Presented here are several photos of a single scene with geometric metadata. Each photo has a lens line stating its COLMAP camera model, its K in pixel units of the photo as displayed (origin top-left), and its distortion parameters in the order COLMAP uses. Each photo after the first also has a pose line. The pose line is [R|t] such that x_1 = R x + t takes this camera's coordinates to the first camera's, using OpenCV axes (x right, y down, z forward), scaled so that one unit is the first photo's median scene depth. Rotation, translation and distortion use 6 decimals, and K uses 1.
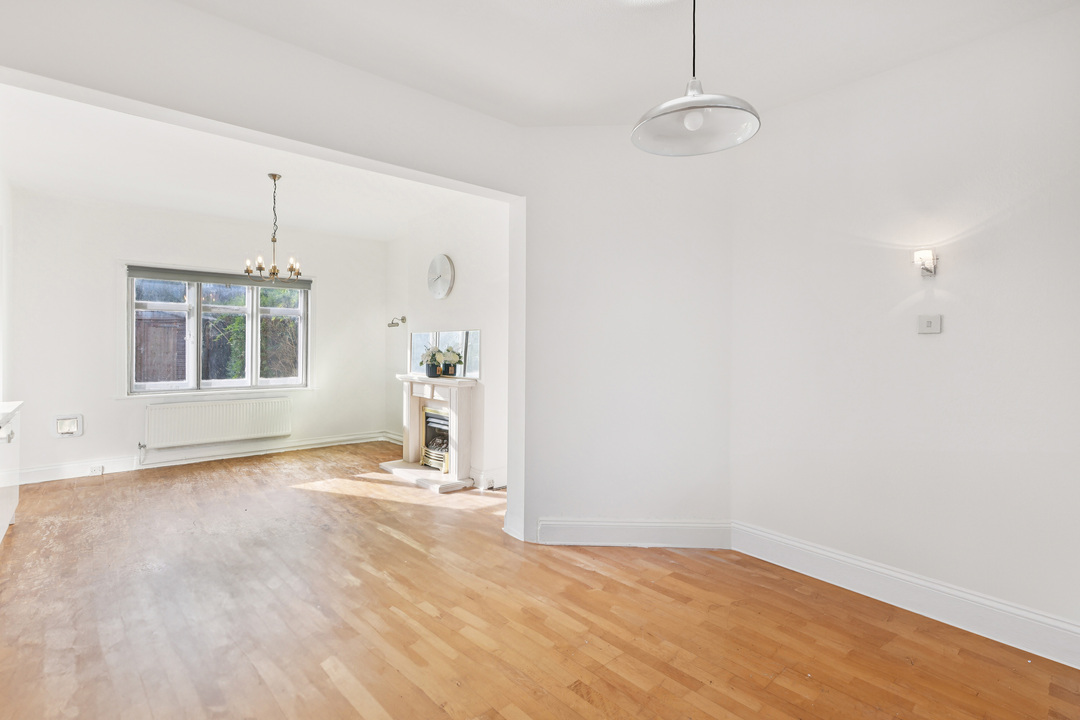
lens RADIAL K [[513.2, 0, 544.3], [0, 513.2, 341.5], [0, 0, 1]] dist [-0.030323, 0.014903]
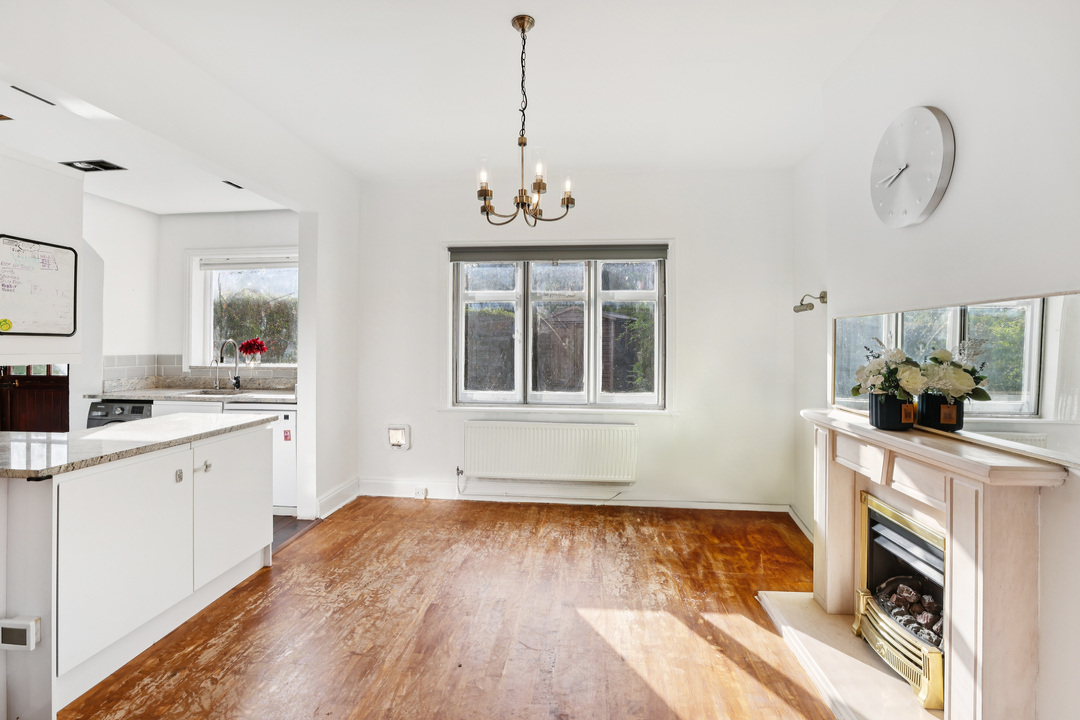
lens RADIAL K [[513.2, 0, 544.3], [0, 513.2, 341.5], [0, 0, 1]] dist [-0.030323, 0.014903]
pose [[0.686268, -0.002993, -0.727342, -0.113303], [0.001852, 0.999995, -0.002368, 0.003945], [0.727346, 0.000278, 0.686271, 0.527653]]
